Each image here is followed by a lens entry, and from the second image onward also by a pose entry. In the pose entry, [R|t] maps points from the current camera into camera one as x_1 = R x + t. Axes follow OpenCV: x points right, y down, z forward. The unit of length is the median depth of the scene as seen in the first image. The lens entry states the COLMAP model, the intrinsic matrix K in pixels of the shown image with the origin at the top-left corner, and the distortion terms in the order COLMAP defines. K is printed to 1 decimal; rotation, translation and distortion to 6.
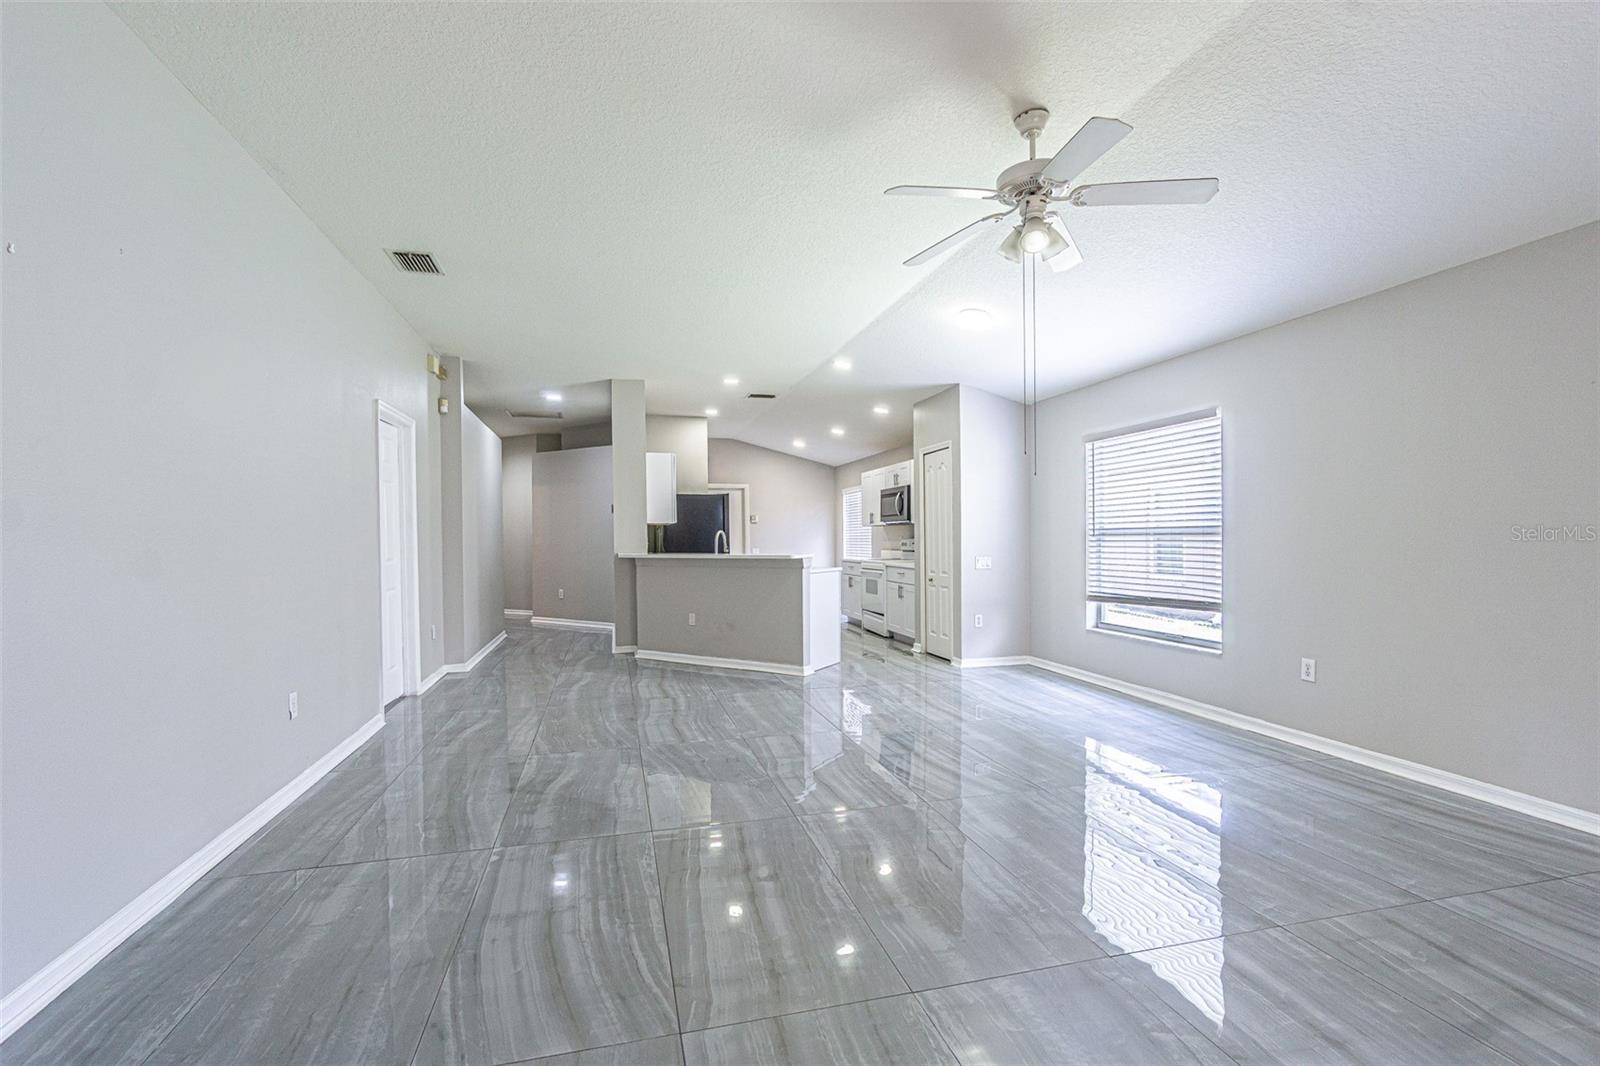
lens RADIAL K [[696.6, 0, 770.5], [0, 696.6, 536.8], [0, 0, 1]] dist [-0.001186, -0.000209]
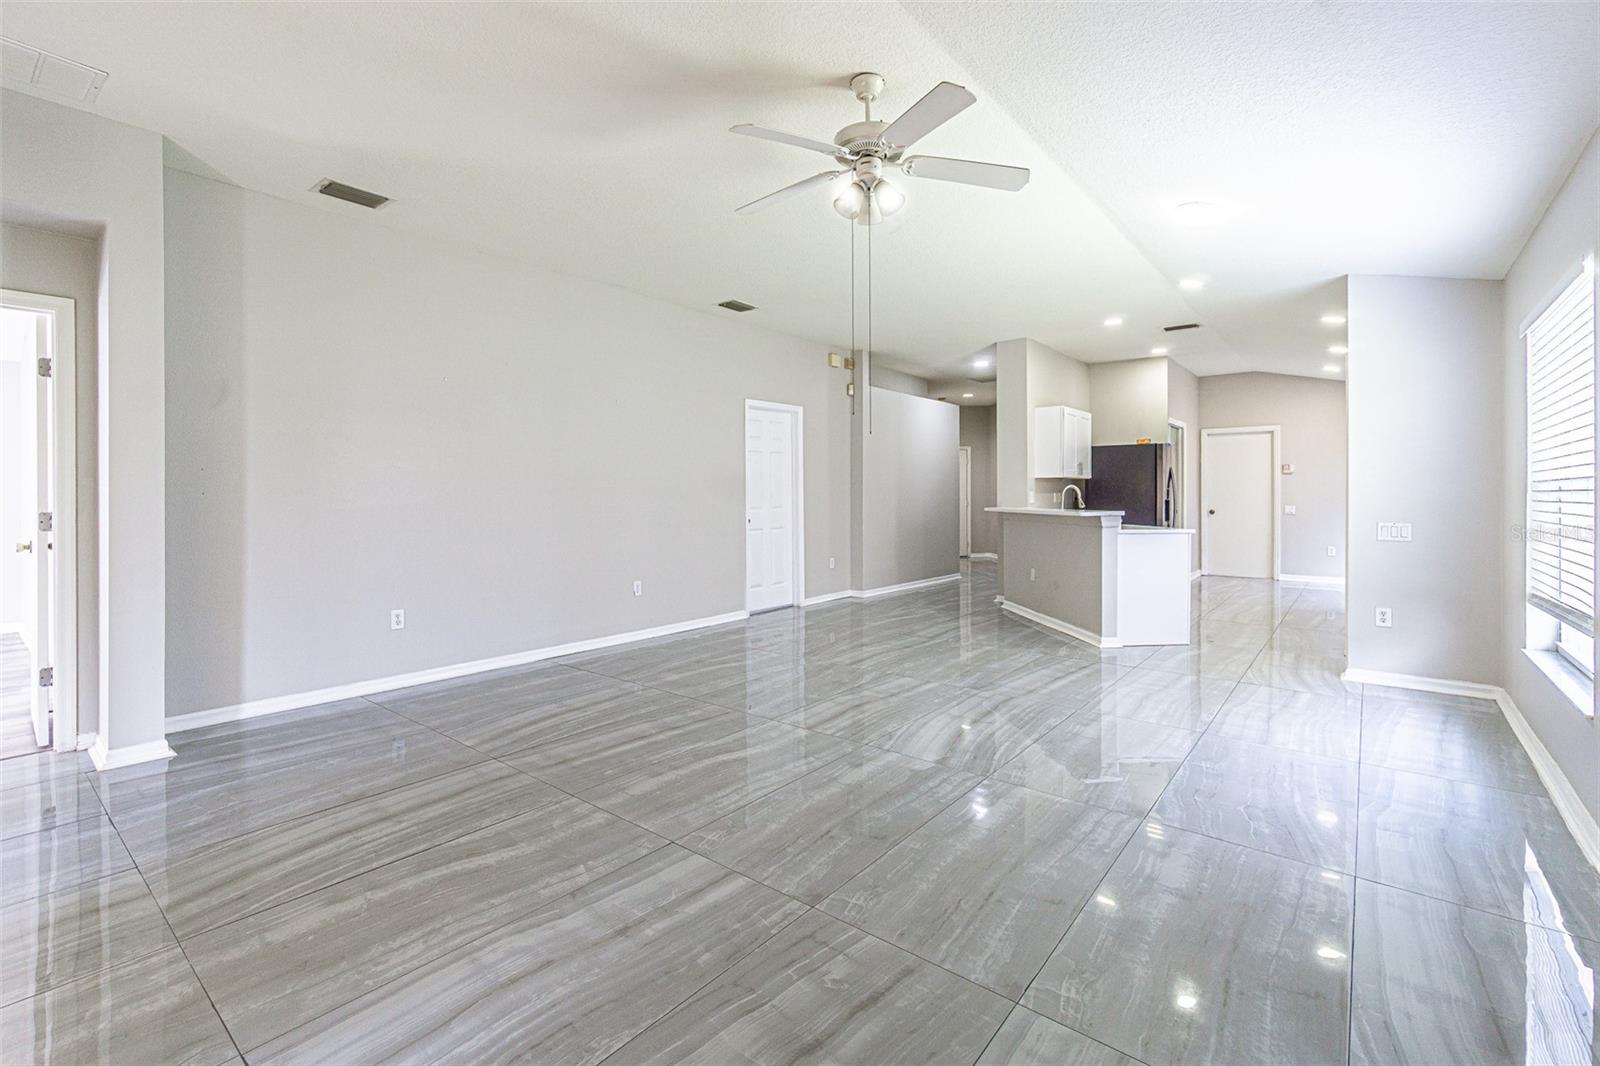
lens RADIAL K [[693.6, 0, 798.3], [0, 693.6, 501.5], [0, 0, 1]] dist [-0.001595, -0.000304]
pose [[0.608242, 0.015036, -0.793609, 0.488279], [-0.000870, 0.999833, 0.018276, -0.004275], [0.793751, -0.010426, 0.608153, 0.137342]]
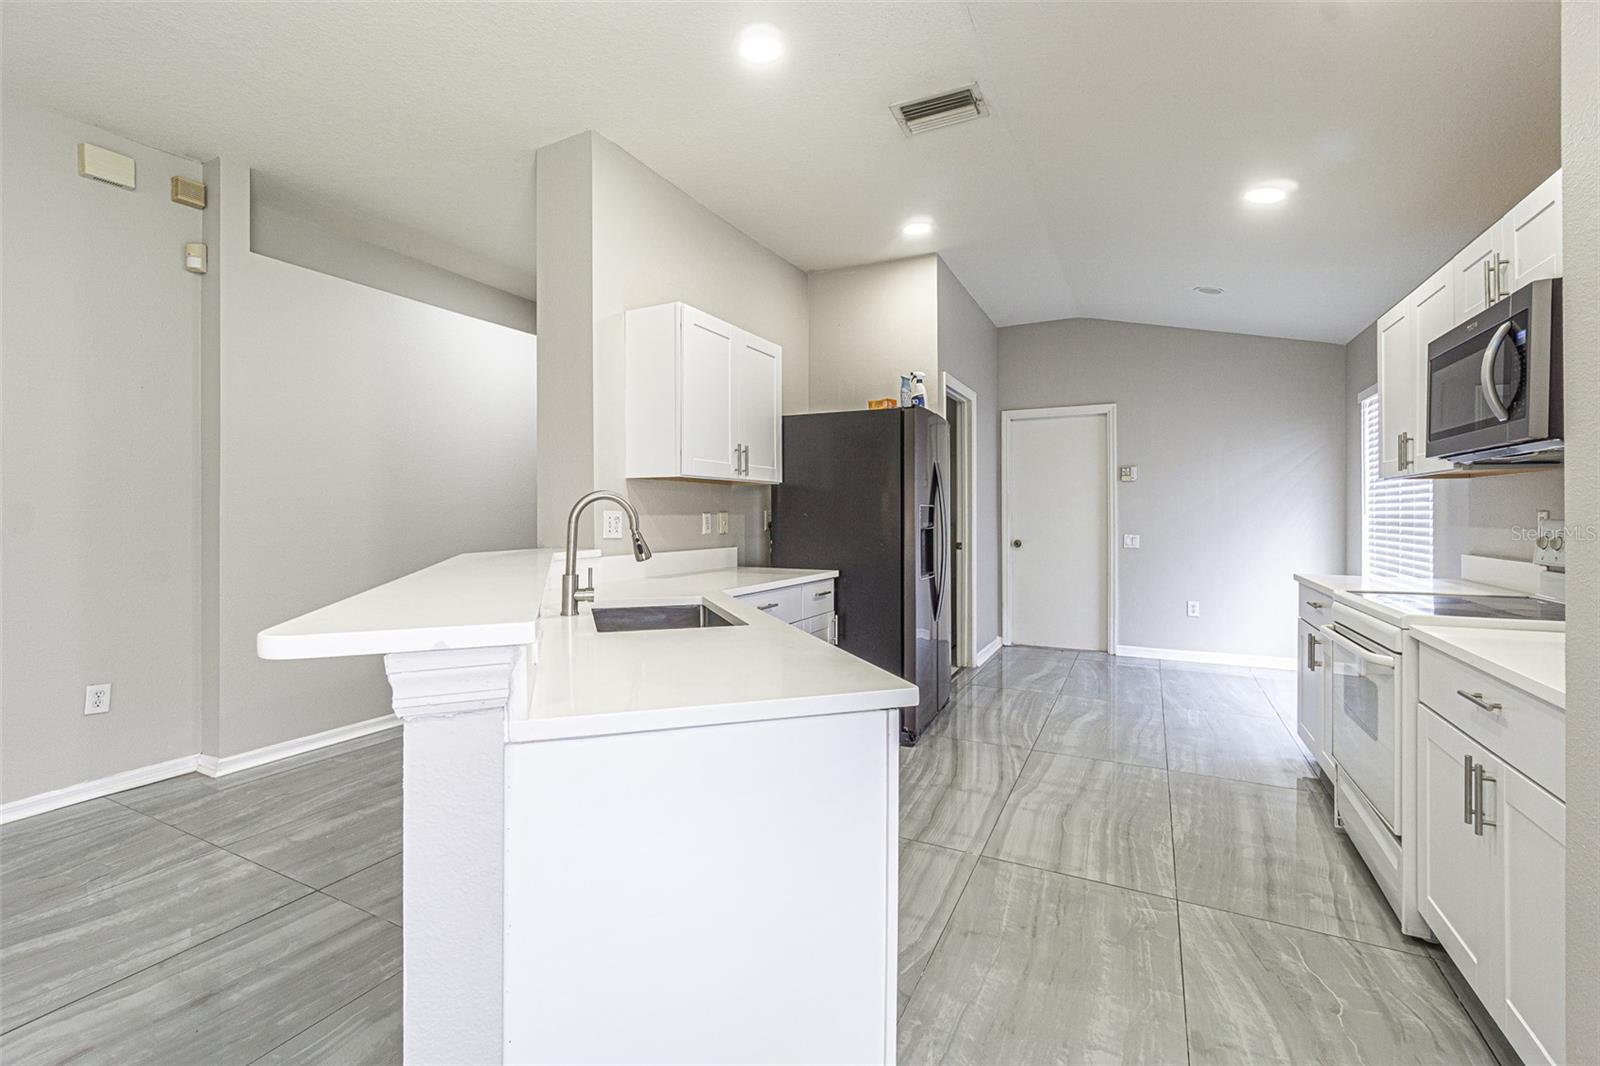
lens RADIAL K [[677.6, 0, 798.4], [0, 677.6, 514.5], [0, 0, 1]] dist [0.002188, 0.000193]
pose [[0.762590, 0.008316, -0.646829, 0.201028], [-0.002896, 0.999951, 0.009441, -0.001965], [0.646876, -0.005327, 0.762577, 0.891567]]
